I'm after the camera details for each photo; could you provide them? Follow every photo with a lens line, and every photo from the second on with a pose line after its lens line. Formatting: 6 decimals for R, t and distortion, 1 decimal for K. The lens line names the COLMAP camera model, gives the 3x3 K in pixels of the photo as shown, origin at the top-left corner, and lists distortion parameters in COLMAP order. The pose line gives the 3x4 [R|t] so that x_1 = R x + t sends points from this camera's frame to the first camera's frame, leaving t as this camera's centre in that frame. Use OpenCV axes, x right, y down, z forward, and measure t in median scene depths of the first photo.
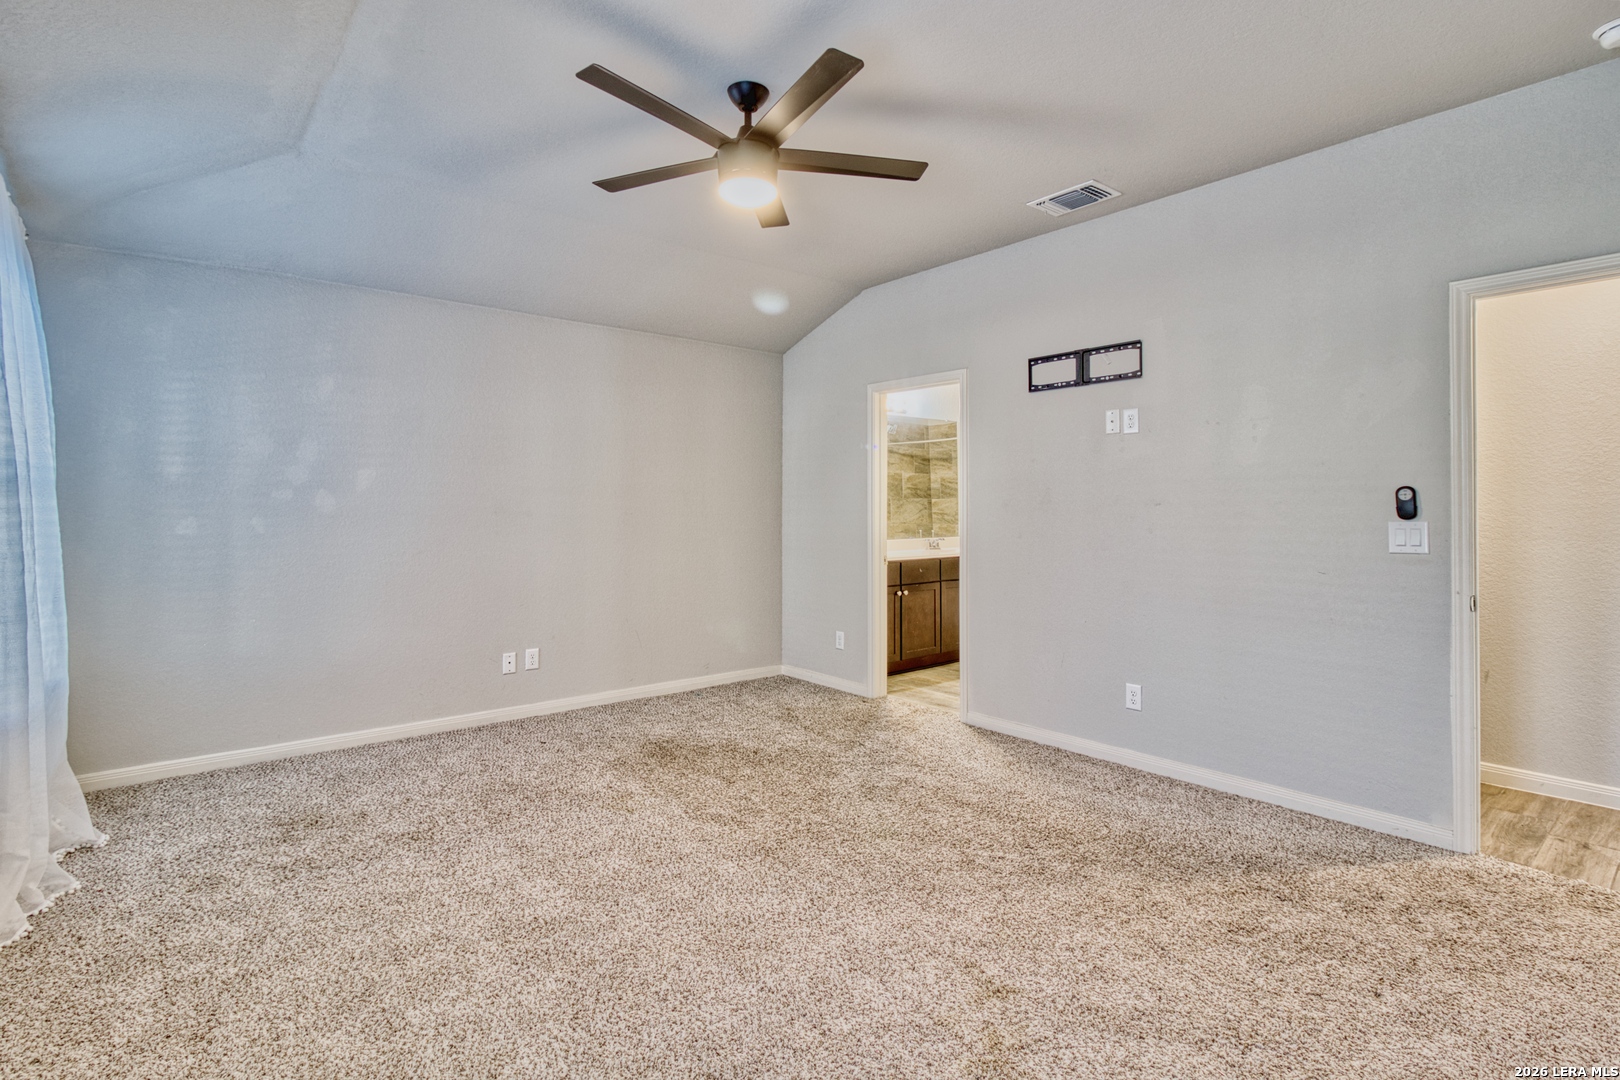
lens RADIAL K [[794.6, 0, 811.4], [0, 794.6, 518.0], [0, 0, 1]] dist [-0.001113, -0.001185]
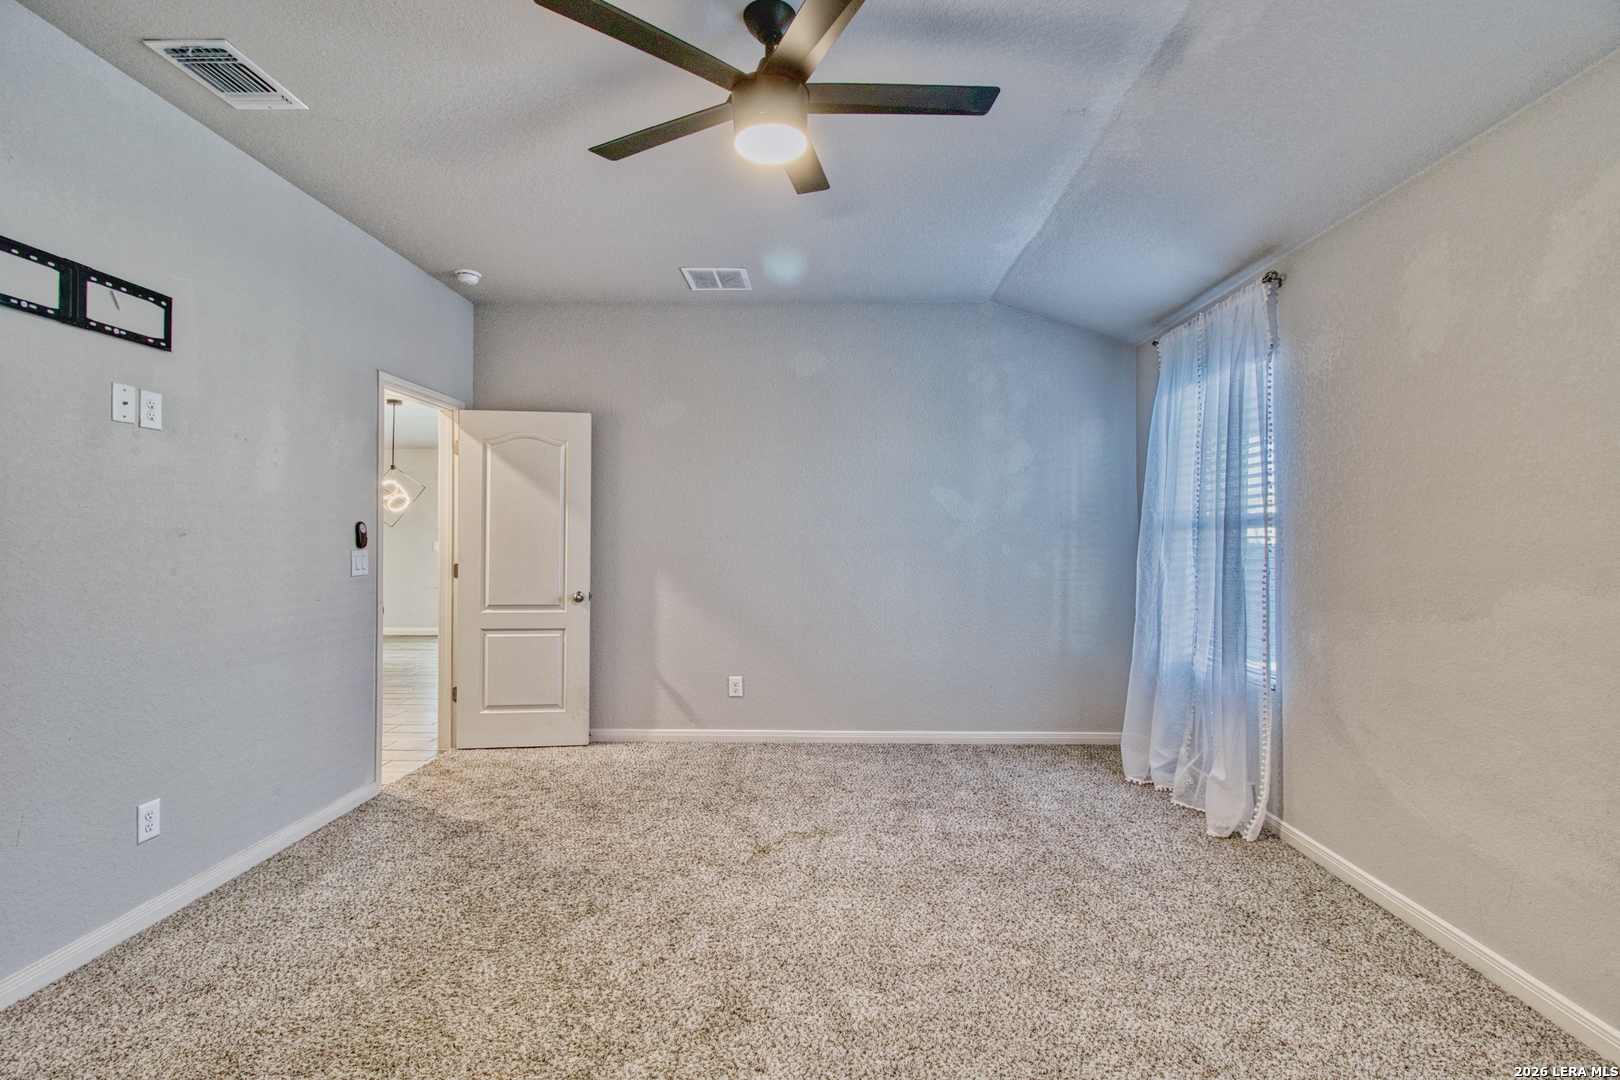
lens RADIAL K [[739.4, 0, 820.7], [0, 739.4, 538.5], [0, 0, 1]] dist [-0.001965, -0.001205]
pose [[-0.753920, -0.004727, 0.656949, -0.433745], [0.002717, 0.999943, 0.010313, -0.018063], [-0.656960, 0.009560, -0.753865, 1.097316]]
